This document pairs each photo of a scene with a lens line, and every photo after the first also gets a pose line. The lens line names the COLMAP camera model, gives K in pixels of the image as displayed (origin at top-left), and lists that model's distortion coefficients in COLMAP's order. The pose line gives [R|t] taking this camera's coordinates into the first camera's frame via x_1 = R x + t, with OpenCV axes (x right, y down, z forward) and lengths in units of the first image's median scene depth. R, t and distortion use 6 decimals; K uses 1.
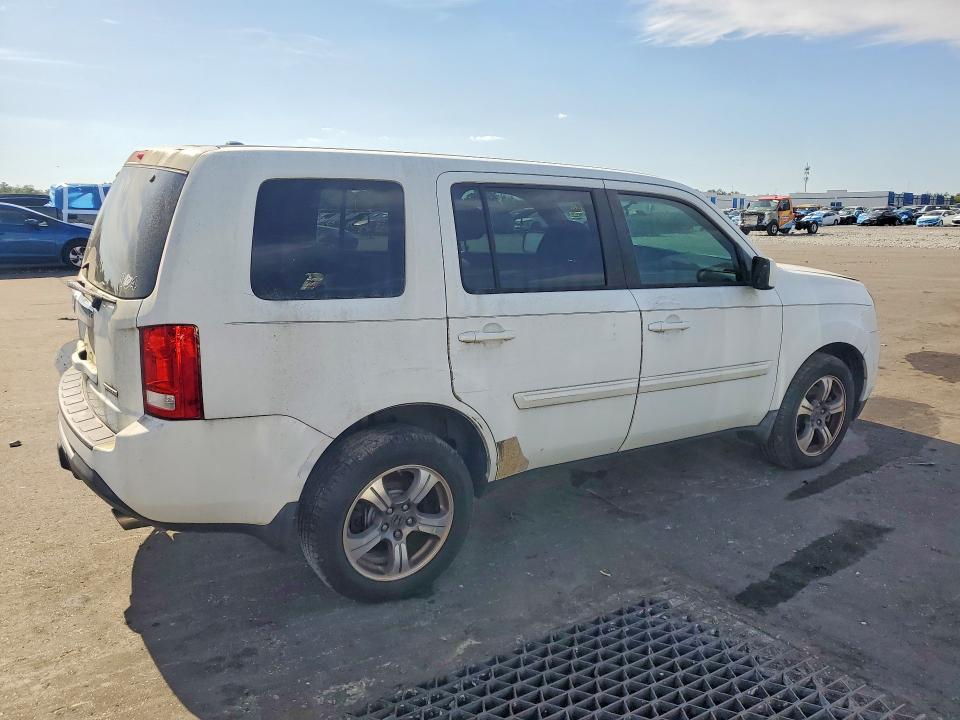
lens RADIAL K [[889.8, 0, 486.3], [0, 889.8, 359.7], [0, 0, 1]] dist [0.010413, 0.018071]
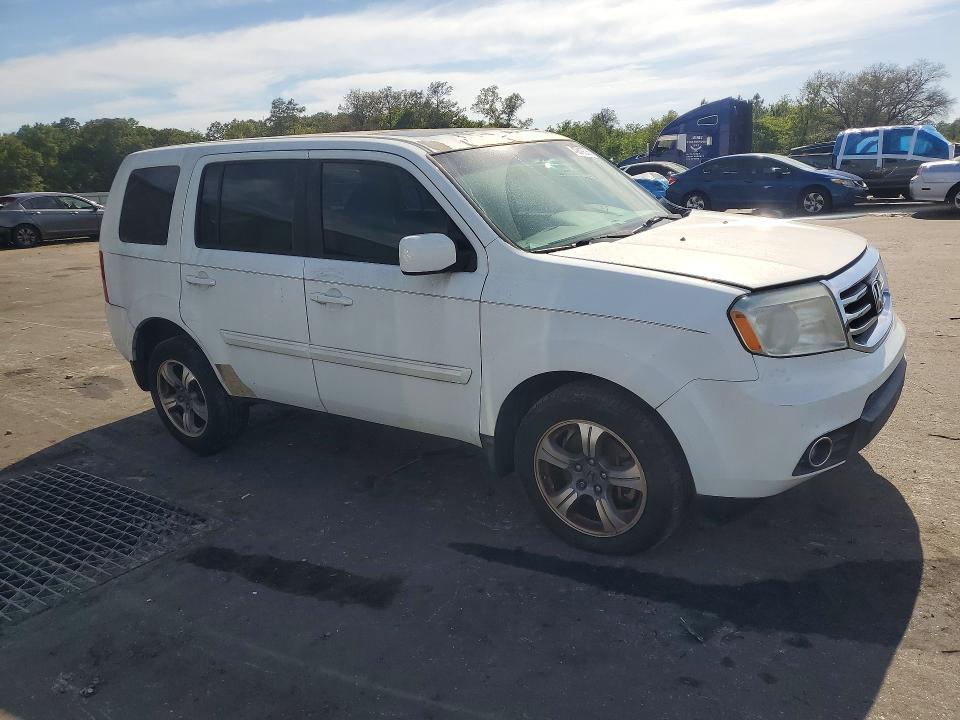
lens RADIAL K [[889.8, 0, 486.3], [0, 889.8, 359.7], [0, 0, 1]] dist [0.010413, 0.018071]
pose [[0.244884, 0.189939, -0.950766, 1.193885], [-0.117609, 0.979201, 0.165327, -0.155148], [0.962393, 0.071333, 0.262129, 0.906793]]
